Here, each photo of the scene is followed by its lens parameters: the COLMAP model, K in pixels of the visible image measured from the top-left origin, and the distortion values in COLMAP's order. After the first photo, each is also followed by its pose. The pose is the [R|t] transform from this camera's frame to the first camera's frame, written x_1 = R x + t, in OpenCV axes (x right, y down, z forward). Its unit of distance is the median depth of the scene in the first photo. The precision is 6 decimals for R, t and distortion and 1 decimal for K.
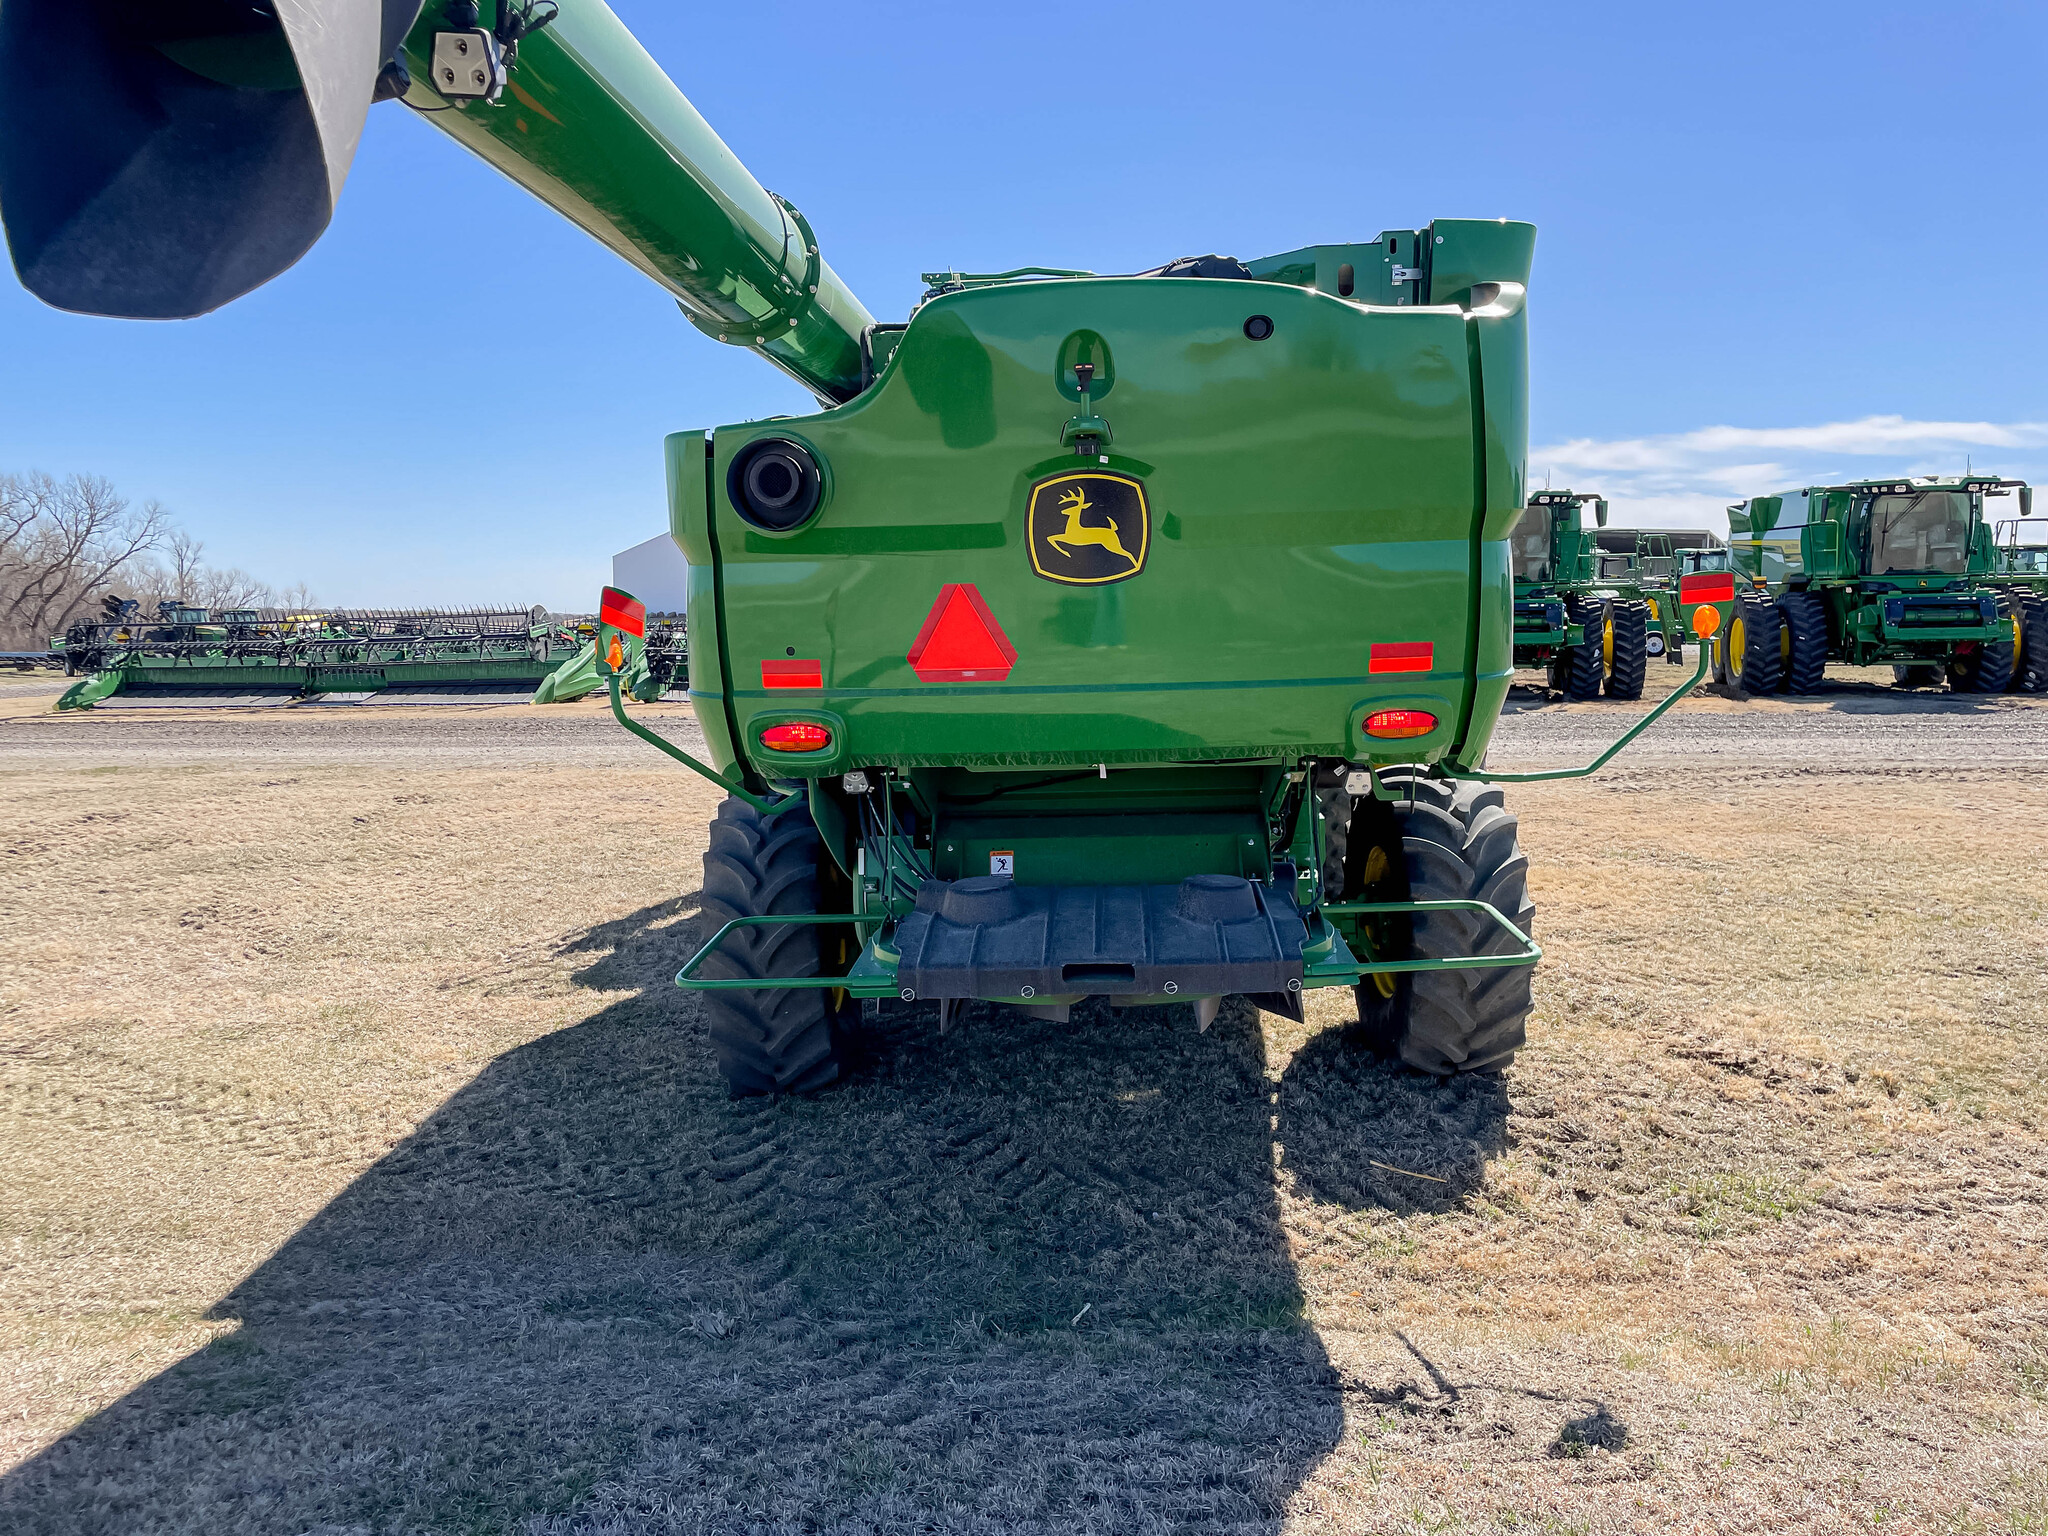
lens RADIAL K [[1457.2, 0, 1031.1], [0, 1457.2, 745.1], [0, 0, 1]] dist [0.004439, -0.002057]
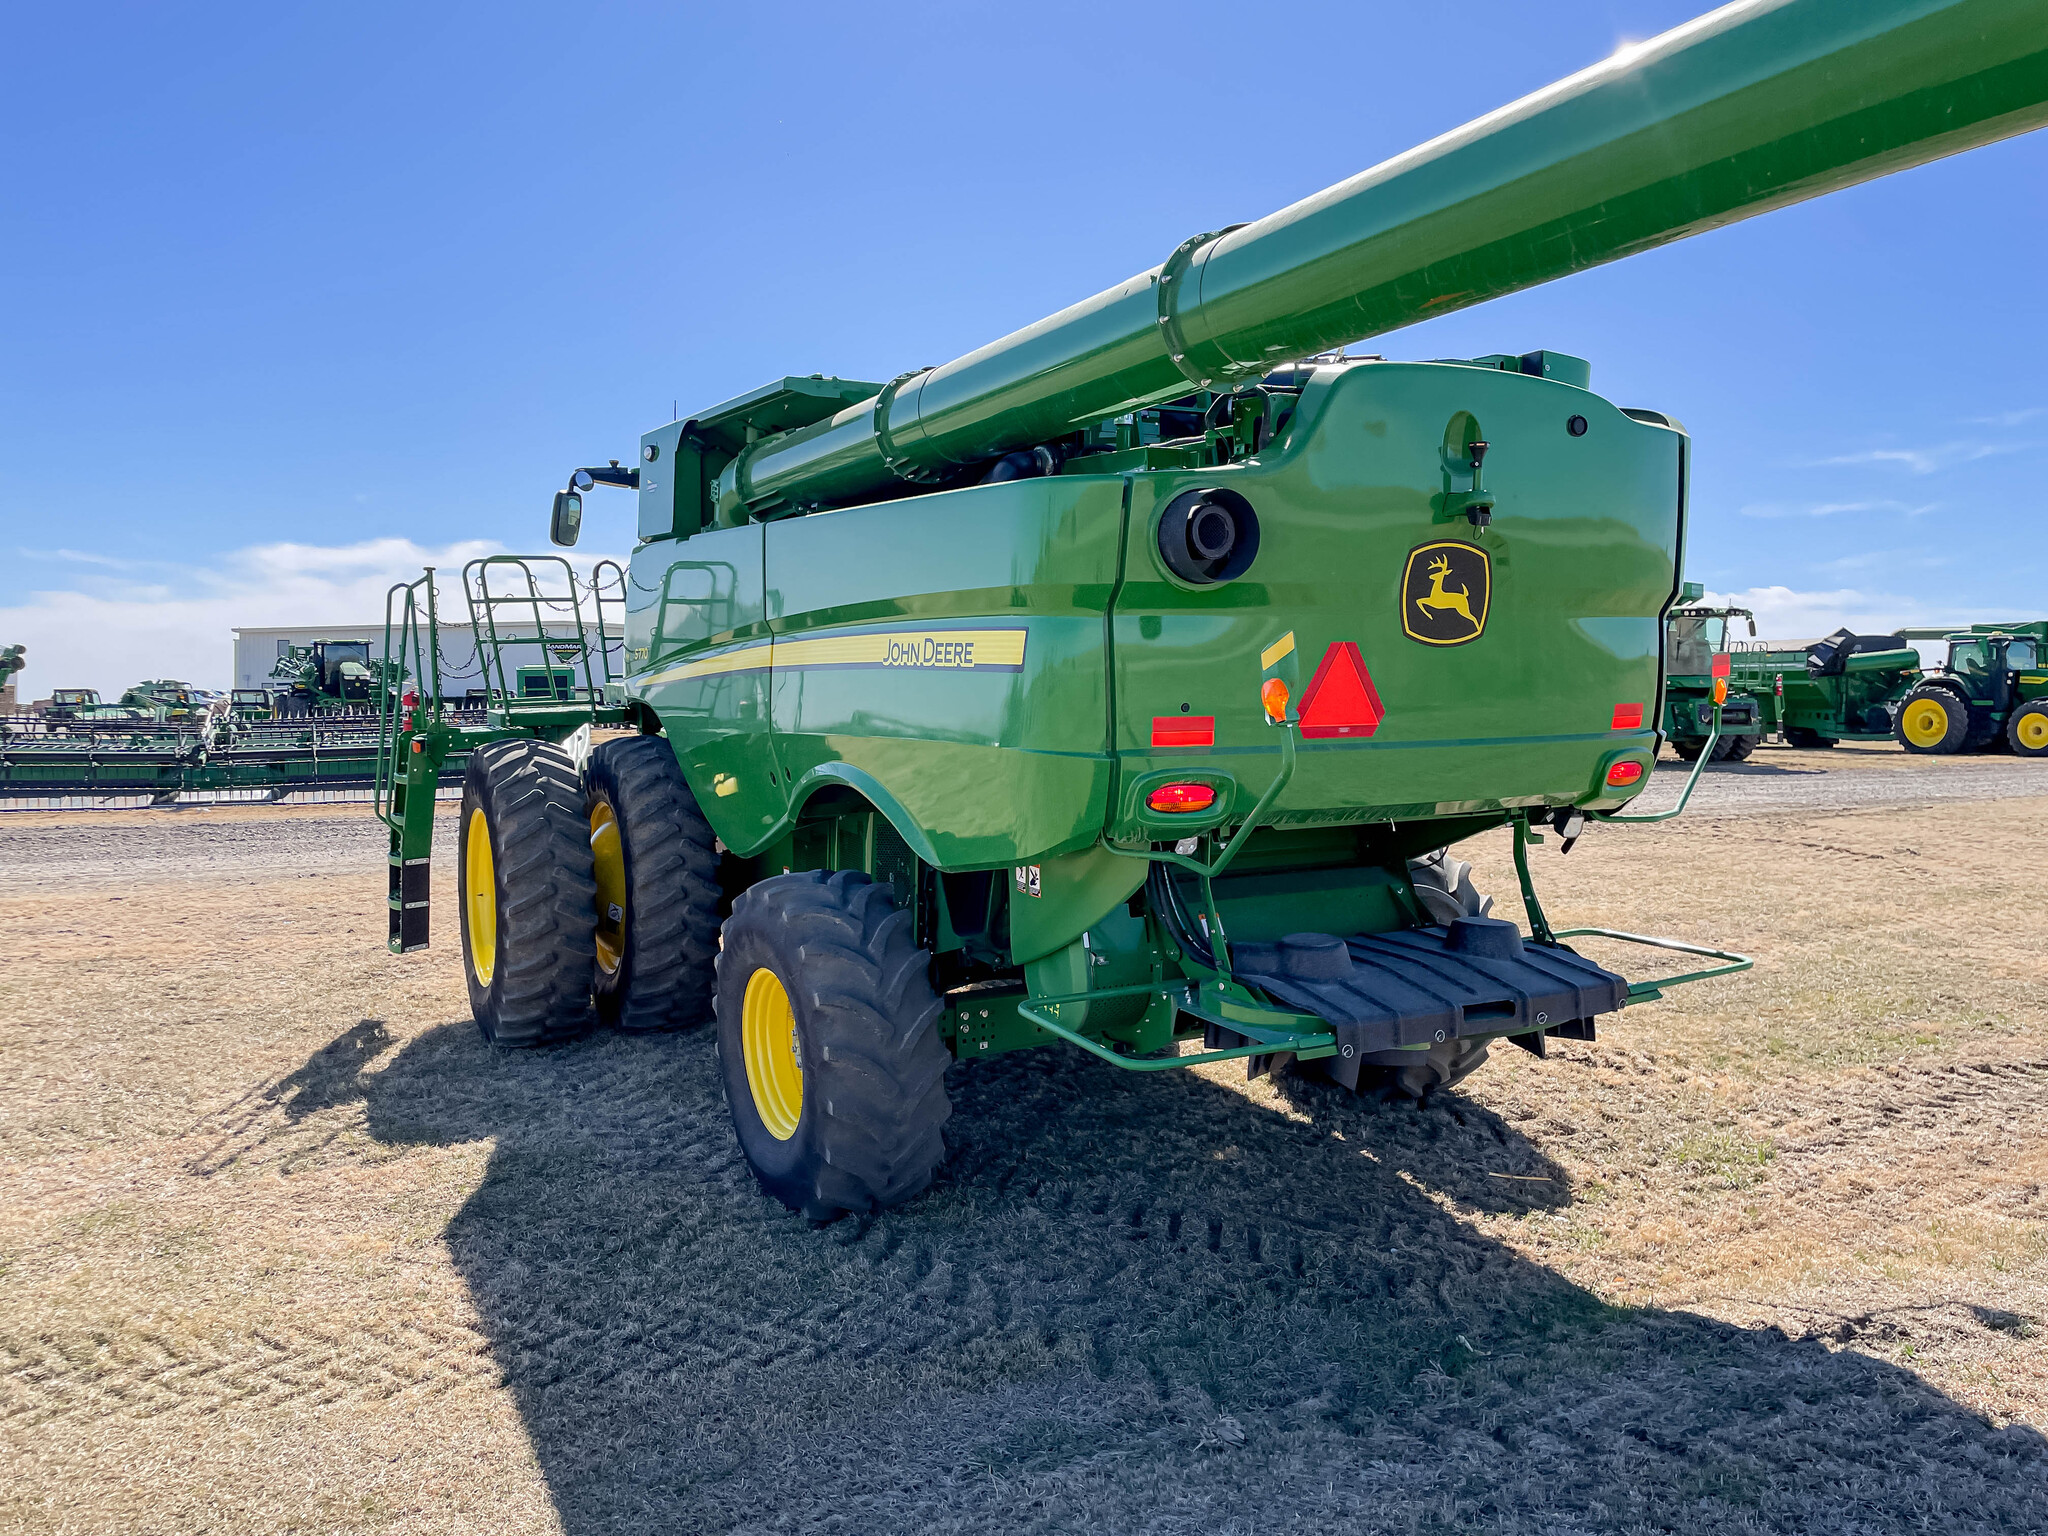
lens RADIAL K [[1457.2, 0, 1031.1], [0, 1457.2, 745.1], [0, 0, 1]] dist [0.004439, -0.002057]
pose [[0.875062, -0.009242, 0.483922, -0.739917], [0.042015, 0.997494, -0.056925, 0.010963], [-0.482183, 0.070145, 0.873258, 0.215110]]
